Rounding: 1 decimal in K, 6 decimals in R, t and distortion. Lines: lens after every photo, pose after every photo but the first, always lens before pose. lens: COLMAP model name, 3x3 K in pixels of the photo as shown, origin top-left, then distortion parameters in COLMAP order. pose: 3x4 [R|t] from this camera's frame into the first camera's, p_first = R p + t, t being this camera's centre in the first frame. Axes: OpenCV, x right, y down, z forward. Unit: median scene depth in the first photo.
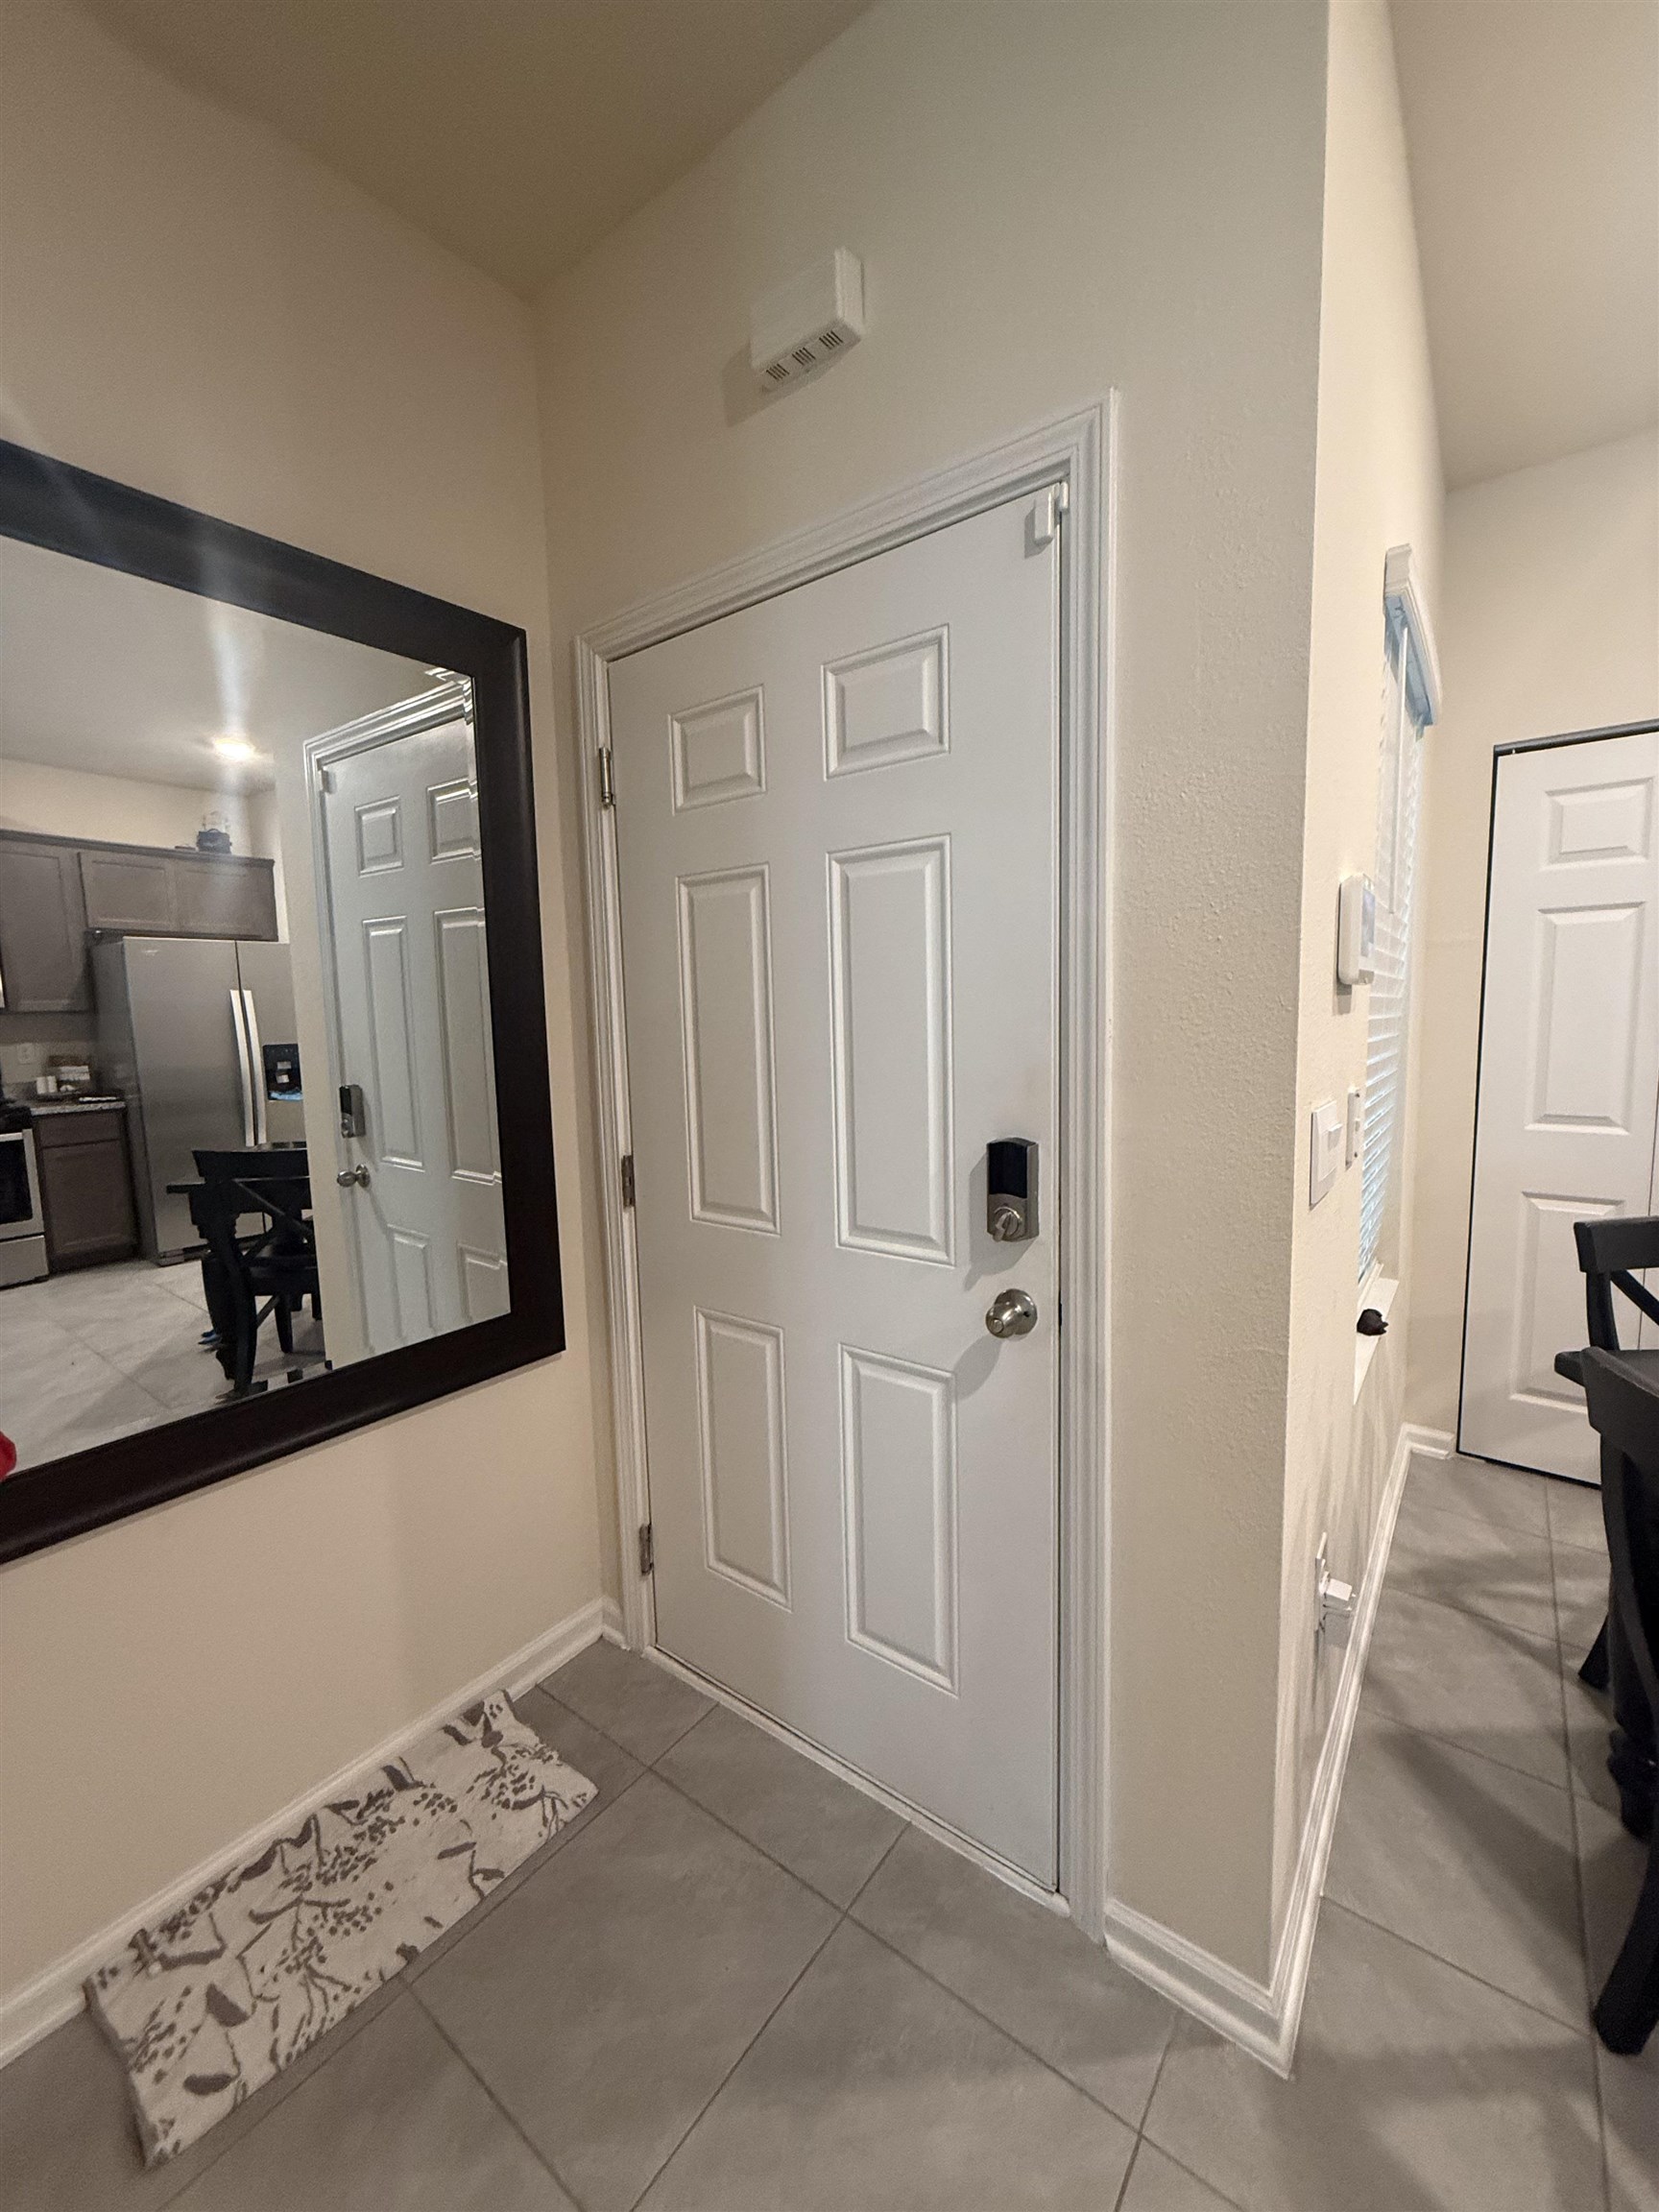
lens RADIAL K [[881.1, 0, 829.3], [0, 881.1, 1100.7], [0, 0, 1]] dist [-0.001094, 0.000089]
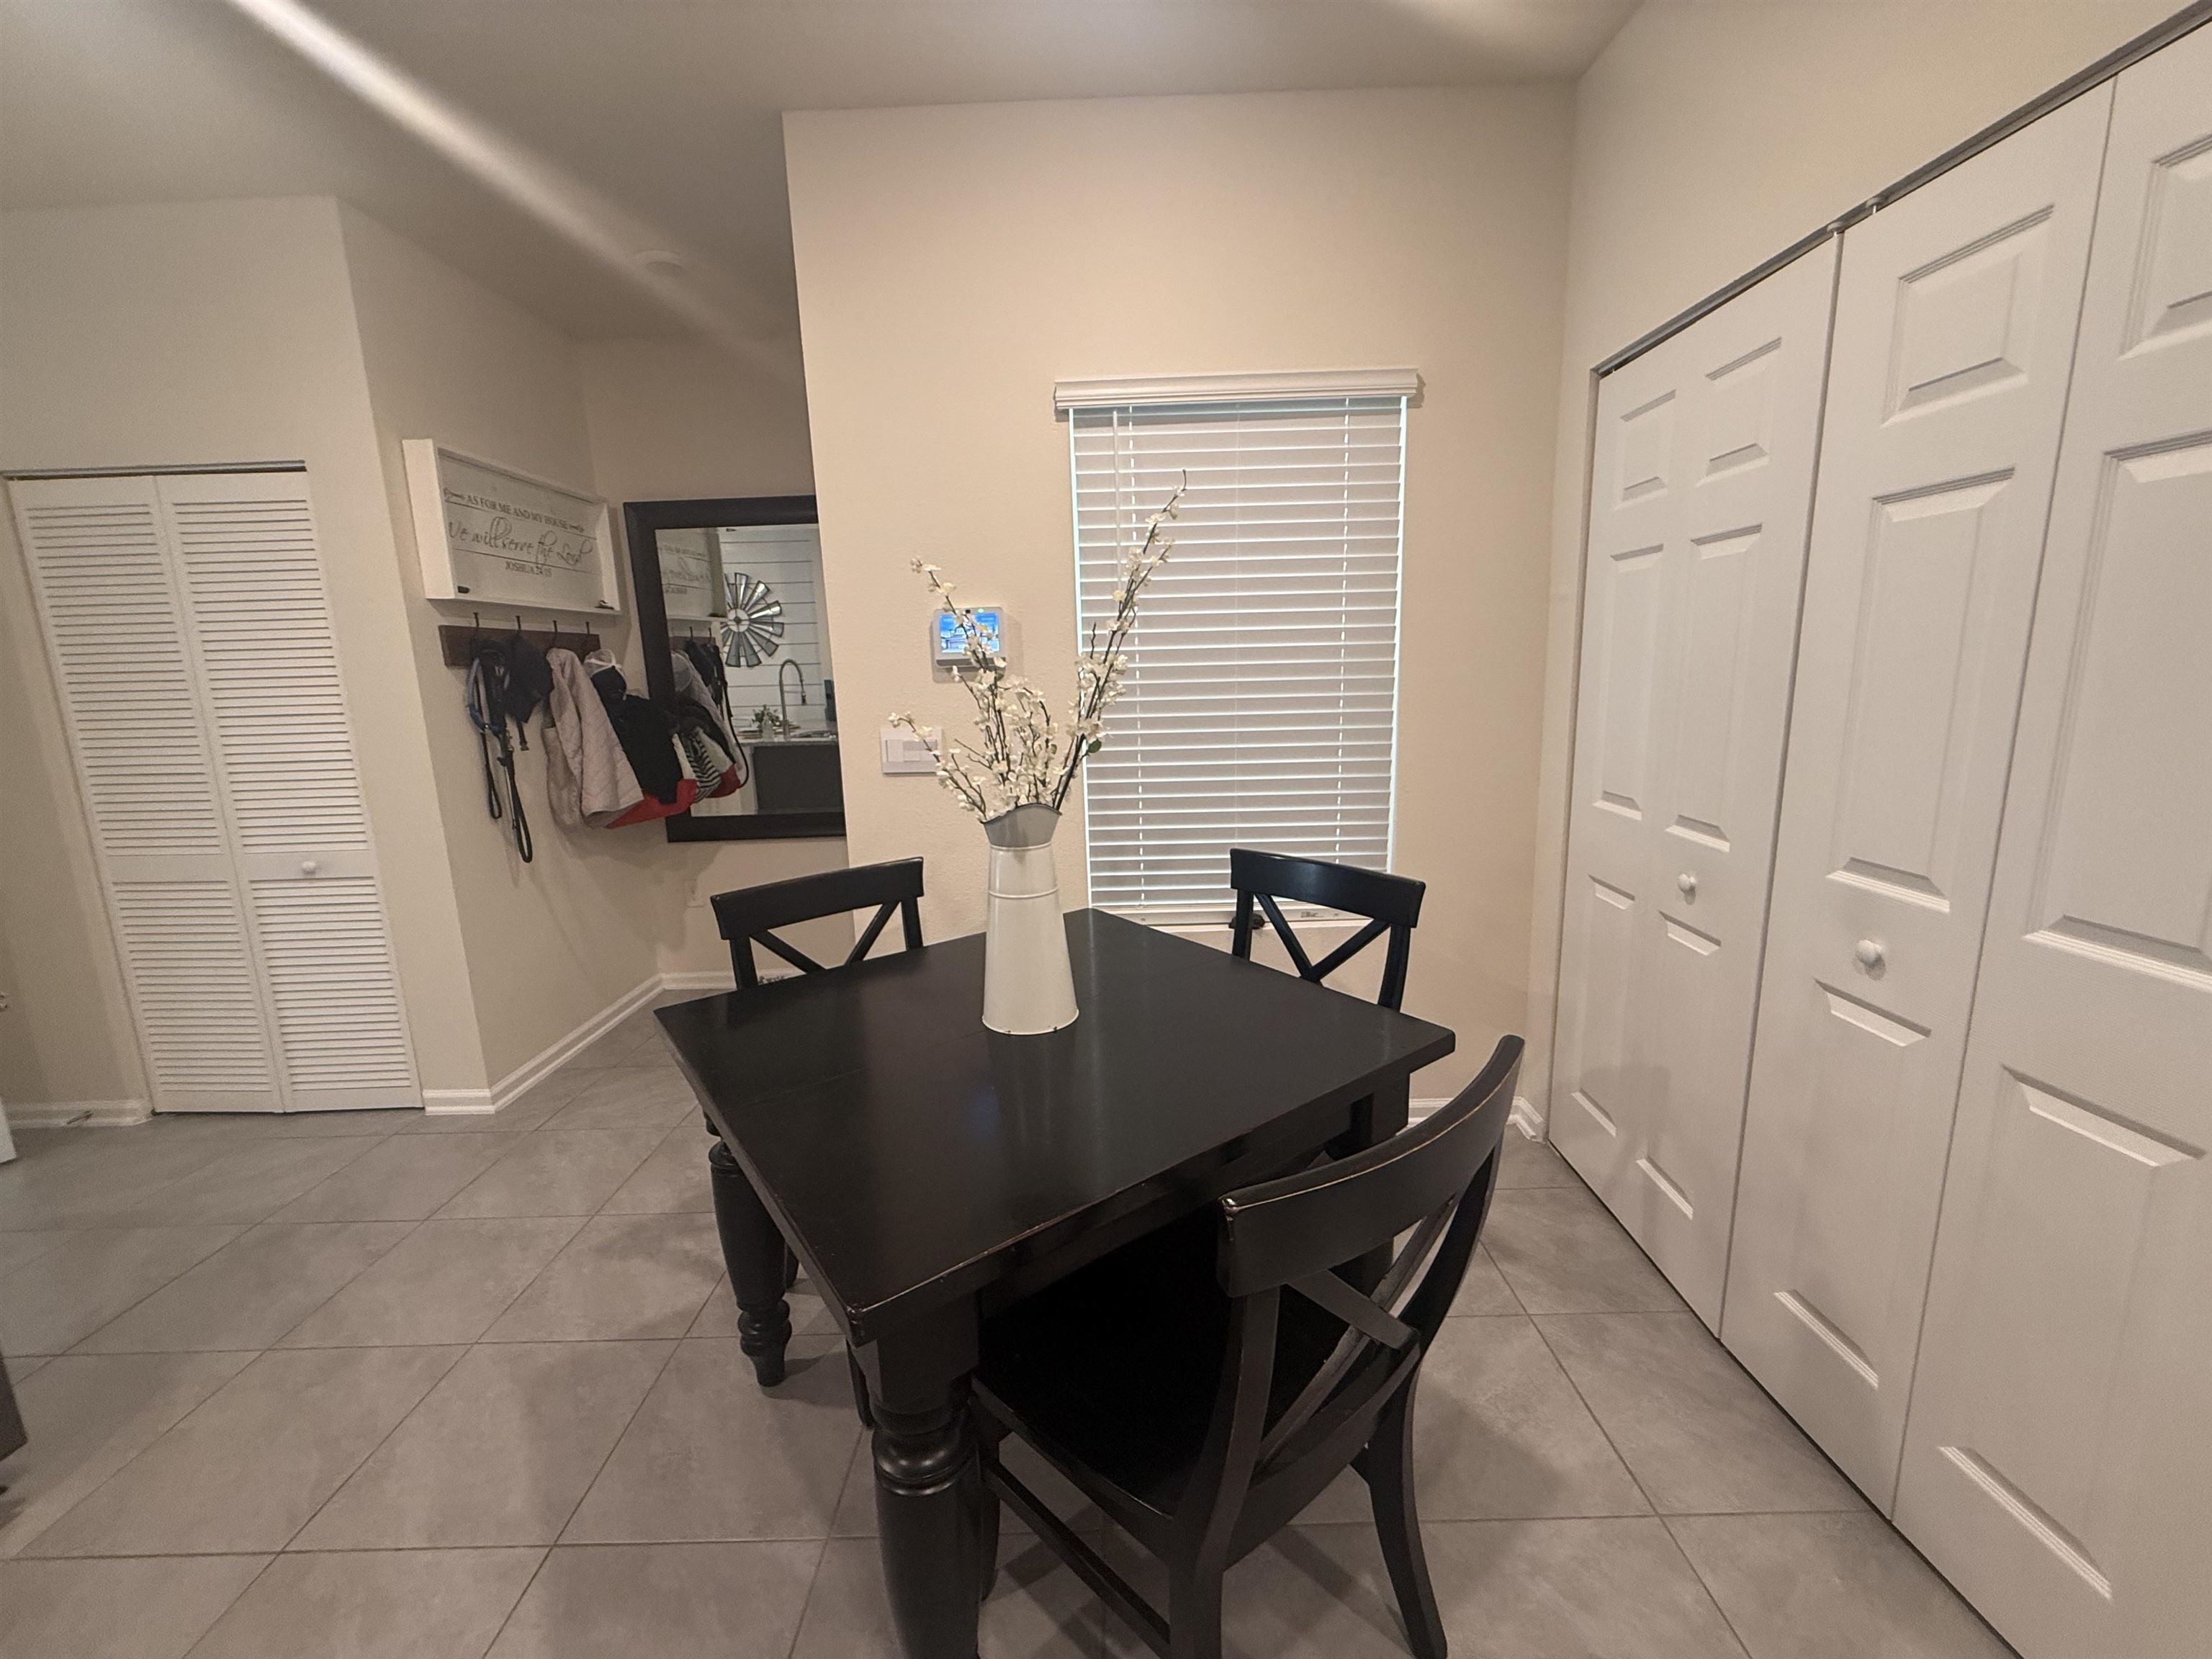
lens RADIAL K [[881.1, 0, 1099.0], [0, 881.1, 825.0], [0, 0, 1]] dist [-0.001094, 0.000089]
pose [[0.598745, 0.144682, -0.787764, 1.821150], [-0.060660, 0.988916, 0.135522, -0.059756], [0.798640, -0.033357, 0.600884, 0.086078]]
